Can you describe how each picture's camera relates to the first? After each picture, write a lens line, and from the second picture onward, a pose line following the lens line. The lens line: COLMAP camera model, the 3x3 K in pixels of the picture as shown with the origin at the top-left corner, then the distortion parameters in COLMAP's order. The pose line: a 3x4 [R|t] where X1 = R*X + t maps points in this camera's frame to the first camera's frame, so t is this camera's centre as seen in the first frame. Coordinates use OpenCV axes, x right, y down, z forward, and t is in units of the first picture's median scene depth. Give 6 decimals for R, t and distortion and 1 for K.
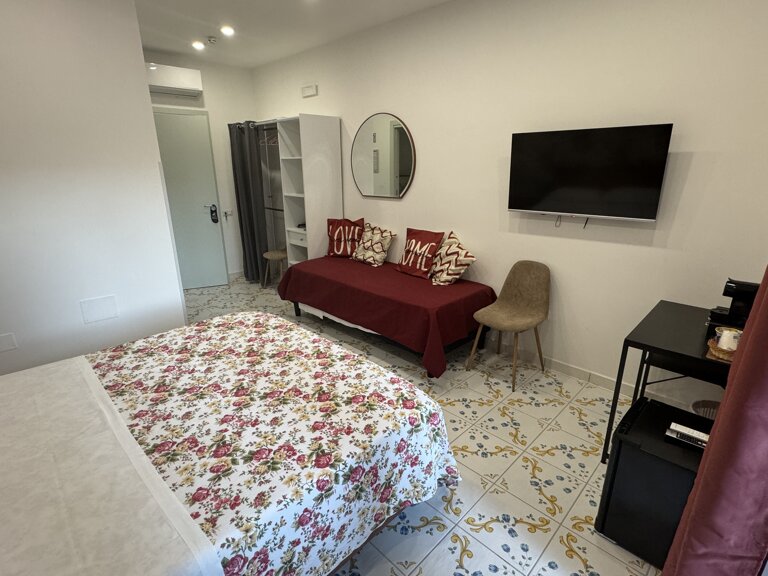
lens RADIAL K [[393.4, 0, 381.6], [0, 393.4, 287.3], [0, 0, 1]] dist [-0.003675, 0.001325]
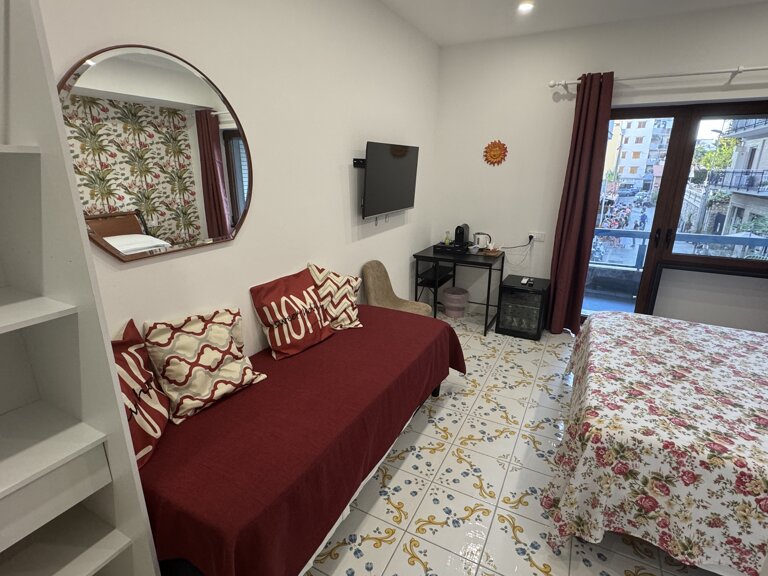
lens RADIAL K [[393.4, 0, 381.6], [0, 393.4, 287.3], [0, 0, 1]] dist [-0.003675, 0.001325]
pose [[-0.291204, -0.274370, 0.916472, -0.990749], [0.284778, 0.889700, 0.356841, -0.594125], [-0.913292, 0.364905, -0.180950, 1.864374]]
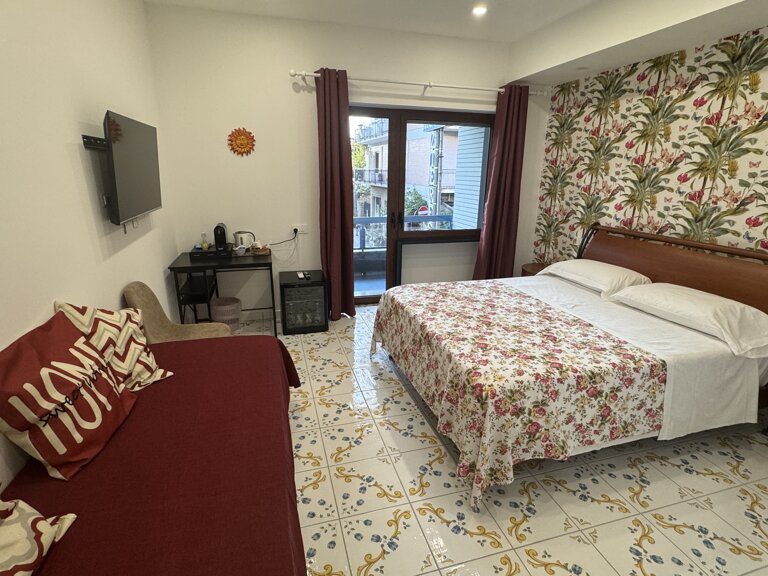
lens RADIAL K [[393.4, 0, 381.6], [0, 393.4, 287.3], [0, 0, 1]] dist [-0.003675, 0.001325]
pose [[-0.873120, -0.144949, 0.465458, -0.625923], [0.138716, 0.841441, 0.522240, -0.615044], [-0.467354, 0.520545, -0.714572, 2.064076]]
